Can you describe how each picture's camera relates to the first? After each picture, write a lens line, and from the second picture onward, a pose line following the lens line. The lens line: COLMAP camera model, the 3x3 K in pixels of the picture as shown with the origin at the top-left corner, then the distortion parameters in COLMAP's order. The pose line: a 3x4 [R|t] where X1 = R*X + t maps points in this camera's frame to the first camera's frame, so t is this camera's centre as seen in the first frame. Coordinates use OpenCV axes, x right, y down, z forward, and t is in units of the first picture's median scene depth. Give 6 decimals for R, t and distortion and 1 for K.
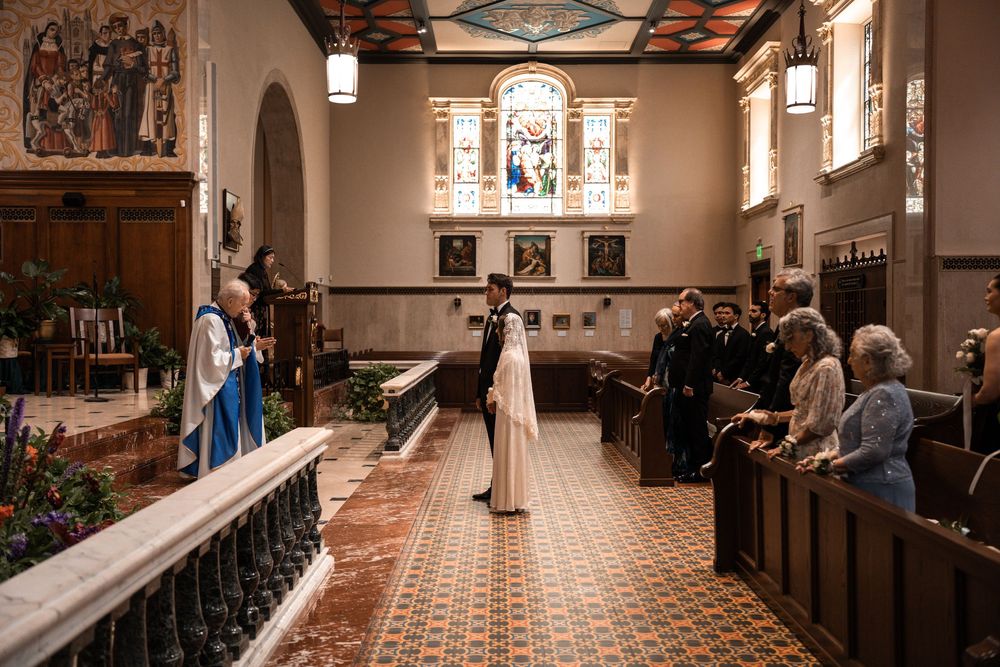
lens RADIAL K [[1006.7, 0, 496.7], [0, 1006.7, 331.1], [0, 0, 1]] dist [-0.022913, 0.000000]
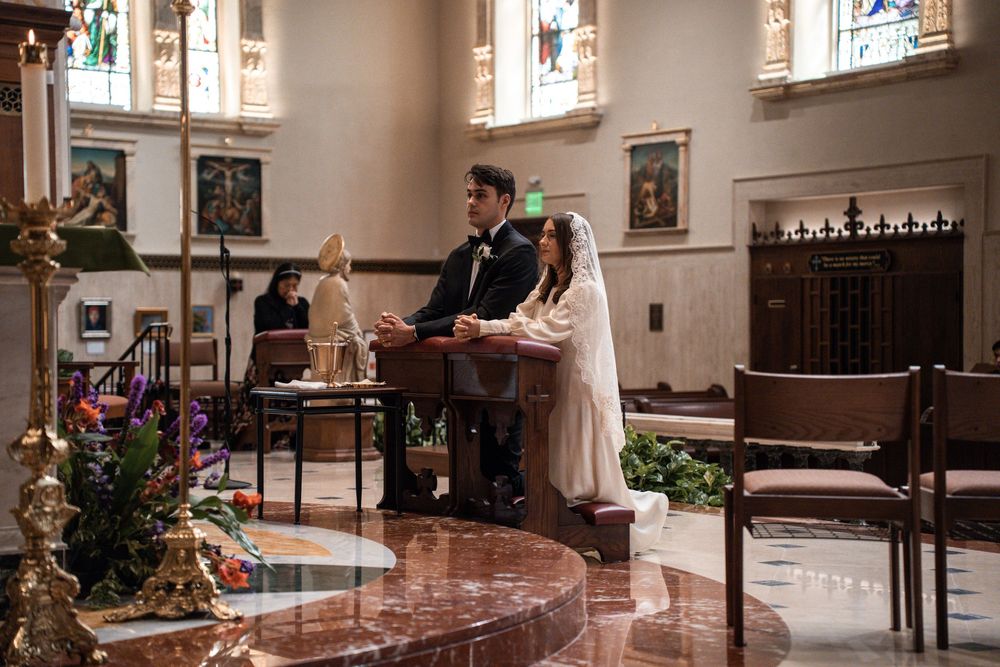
lens RADIAL K [[2149.1, 0, 498.2], [0, 2149.1, 334.2], [0, 0, 1]] dist [0.684221, 0.000000]
pose [[0.811731, -0.002729, 0.584025, -0.432793], [0.004681, 0.999987, -0.001833, -0.001294], [-0.584013, 0.004222, 0.811733, 0.010860]]
